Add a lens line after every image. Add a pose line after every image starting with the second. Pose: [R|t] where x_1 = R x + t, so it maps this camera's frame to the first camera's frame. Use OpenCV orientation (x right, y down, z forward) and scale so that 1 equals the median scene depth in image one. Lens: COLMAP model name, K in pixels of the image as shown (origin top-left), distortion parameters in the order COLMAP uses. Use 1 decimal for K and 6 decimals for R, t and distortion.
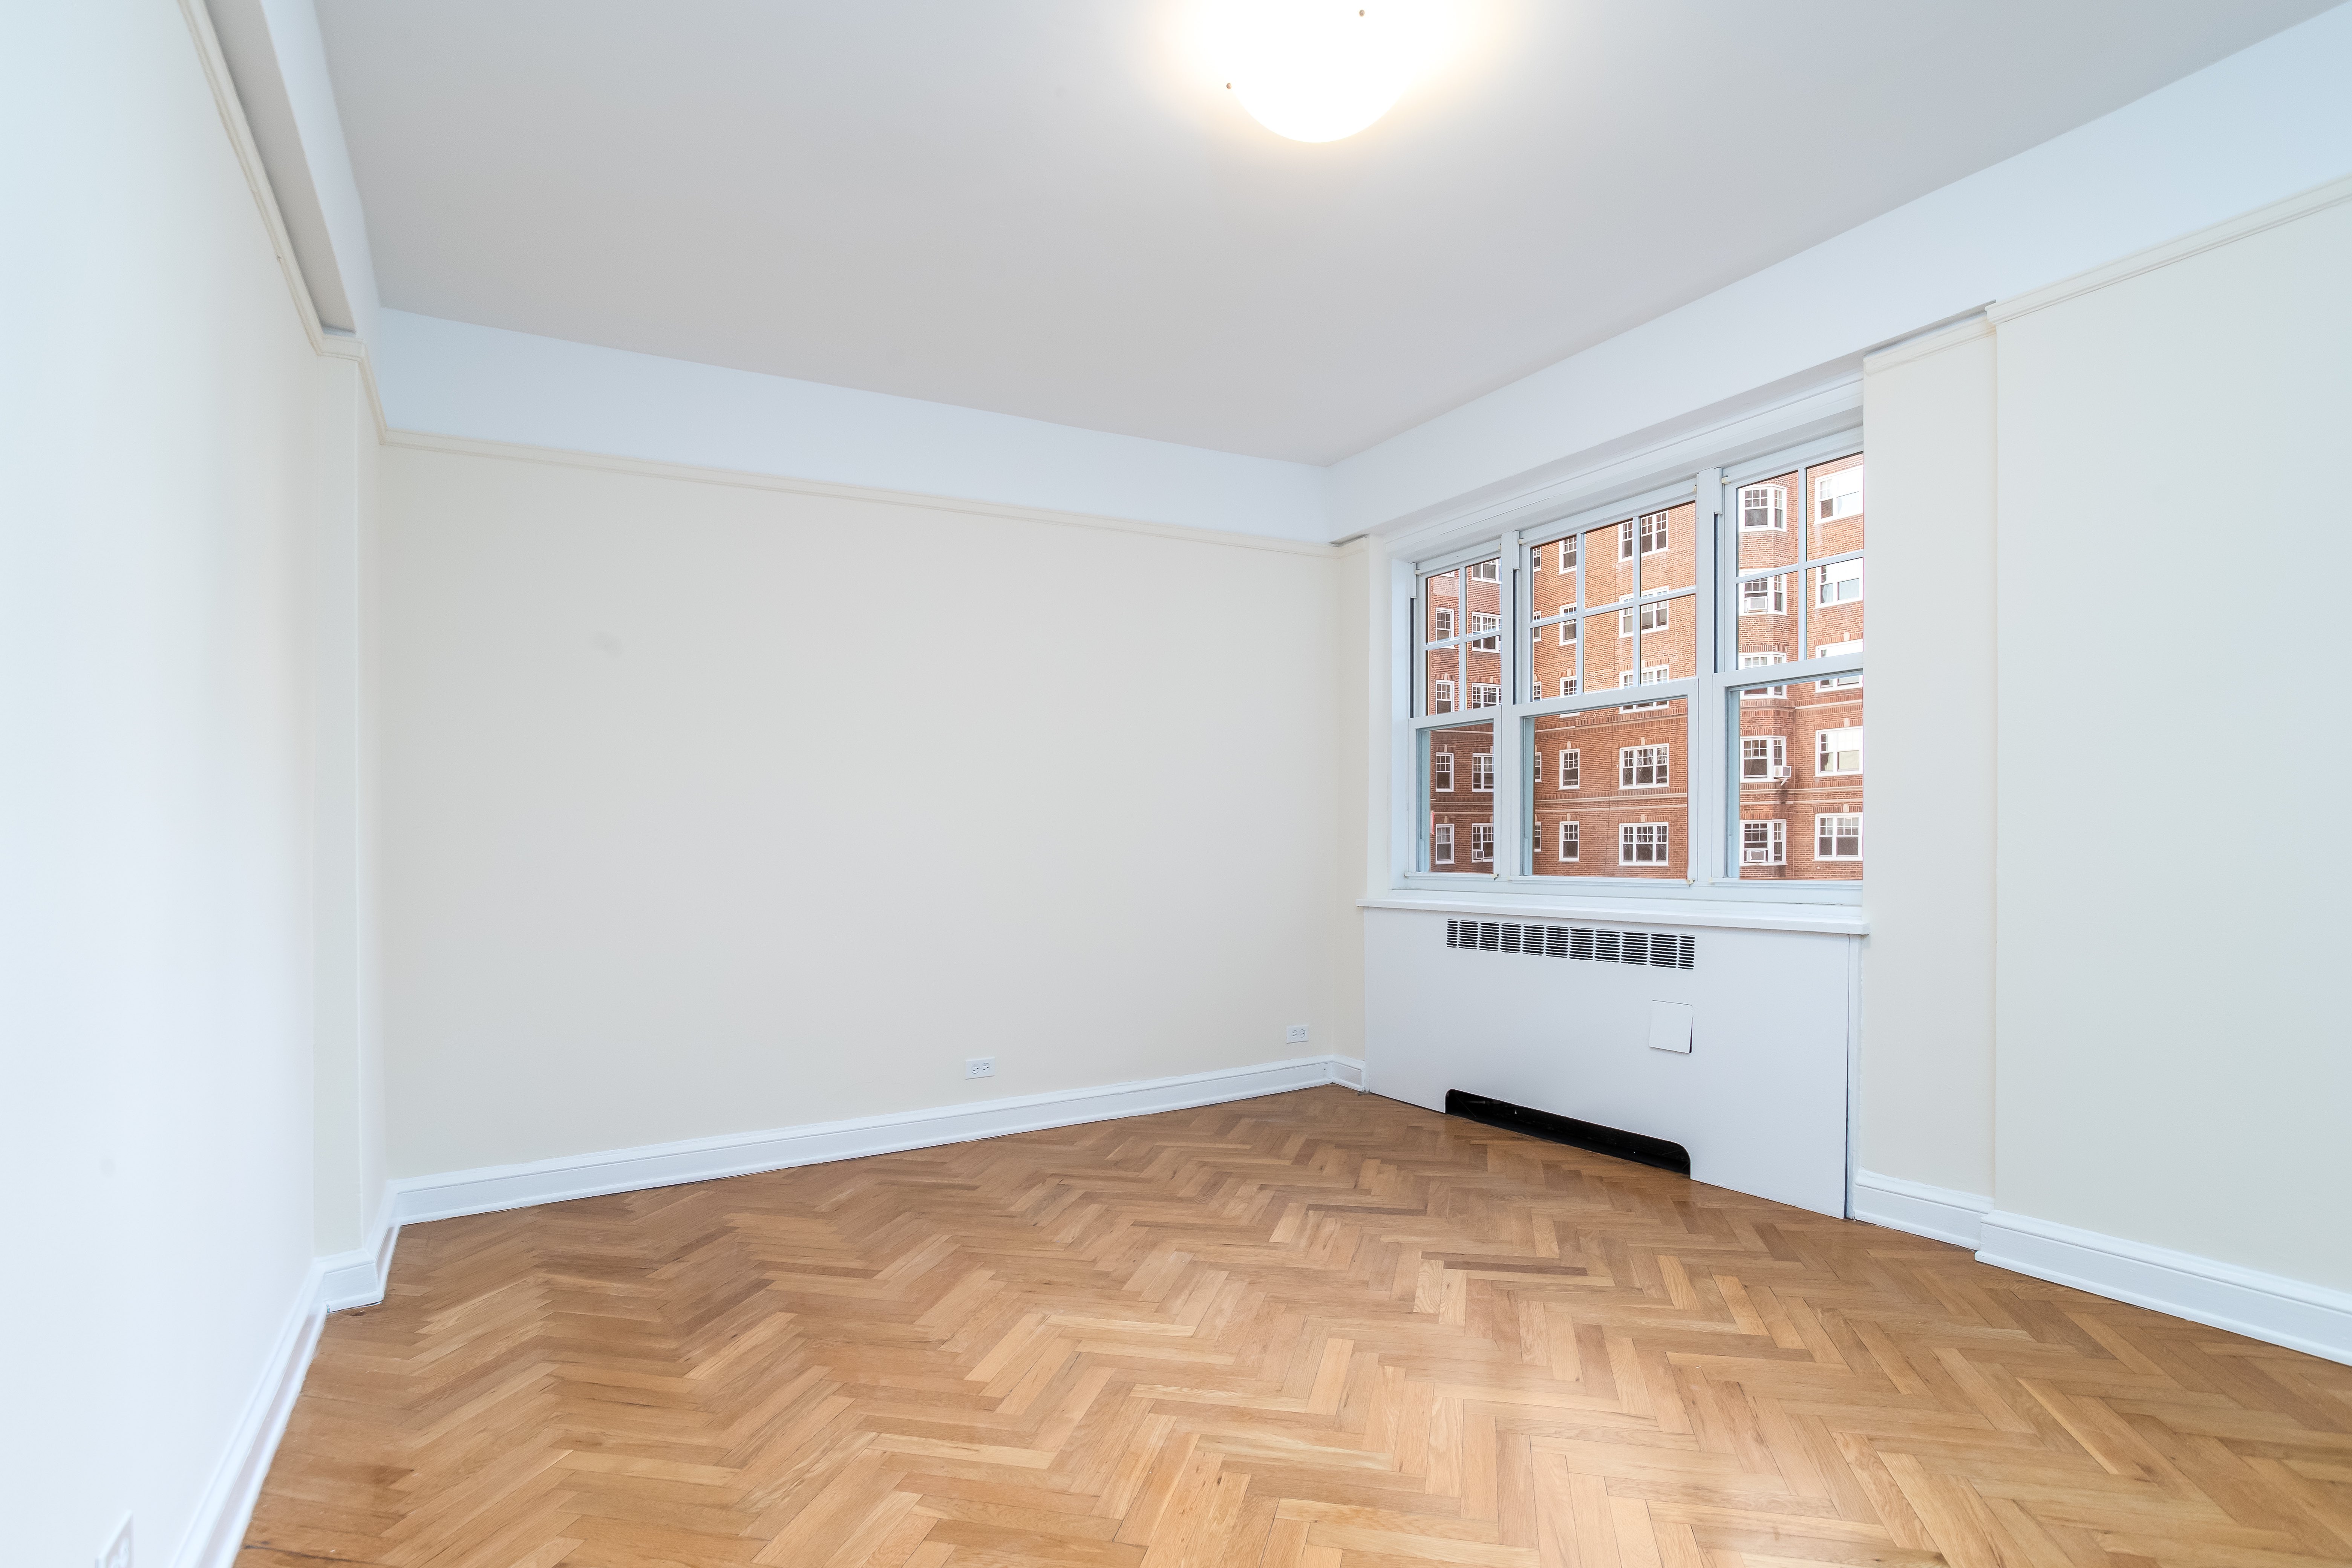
lens RADIAL K [[1179.5, 0, 1175.6], [0, 1179.5, 879.7], [0, 0, 1]] dist [-0.056271, 0.043753]
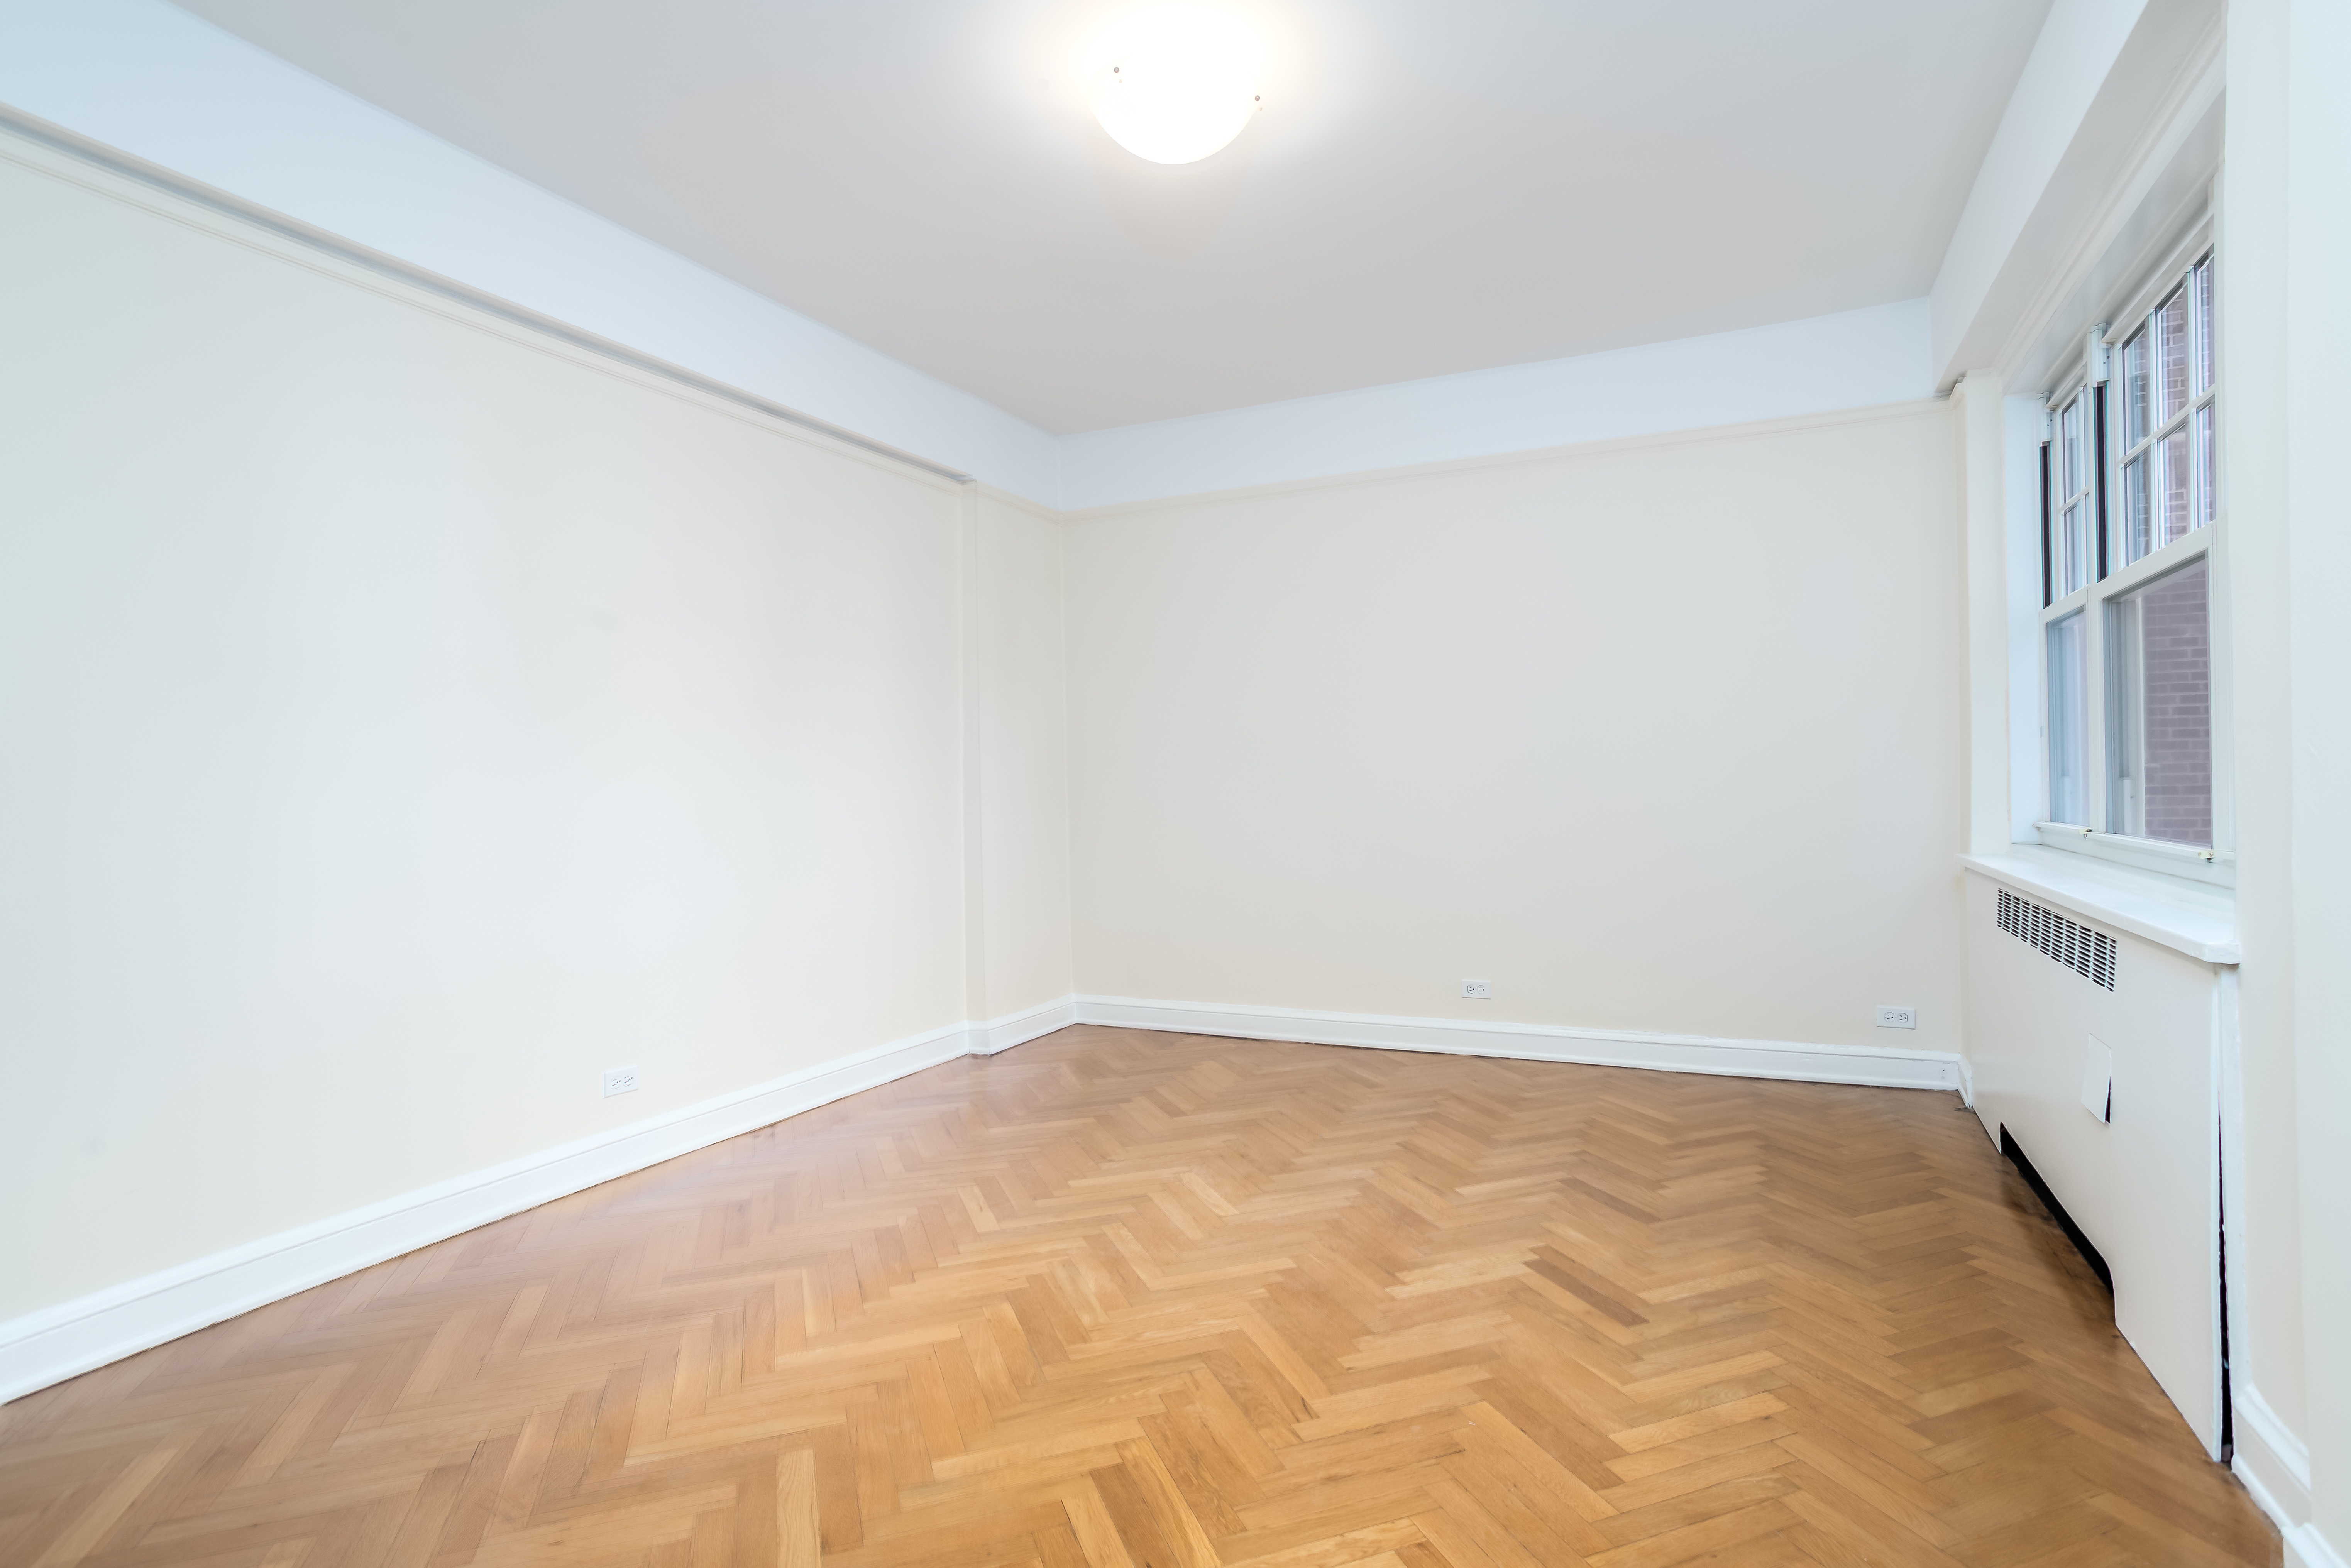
lens RADIAL K [[1136.4, 0, 1175.5], [0, 1136.4, 784.0], [0, 0, 1]] dist [-0.056006, 0.038492]
pose [[0.560846, 0.010061, -0.827859, 0.619250], [-0.017481, 0.999847, 0.000308, -0.026732], [0.827735, 0.014299, 0.560937, 0.220911]]
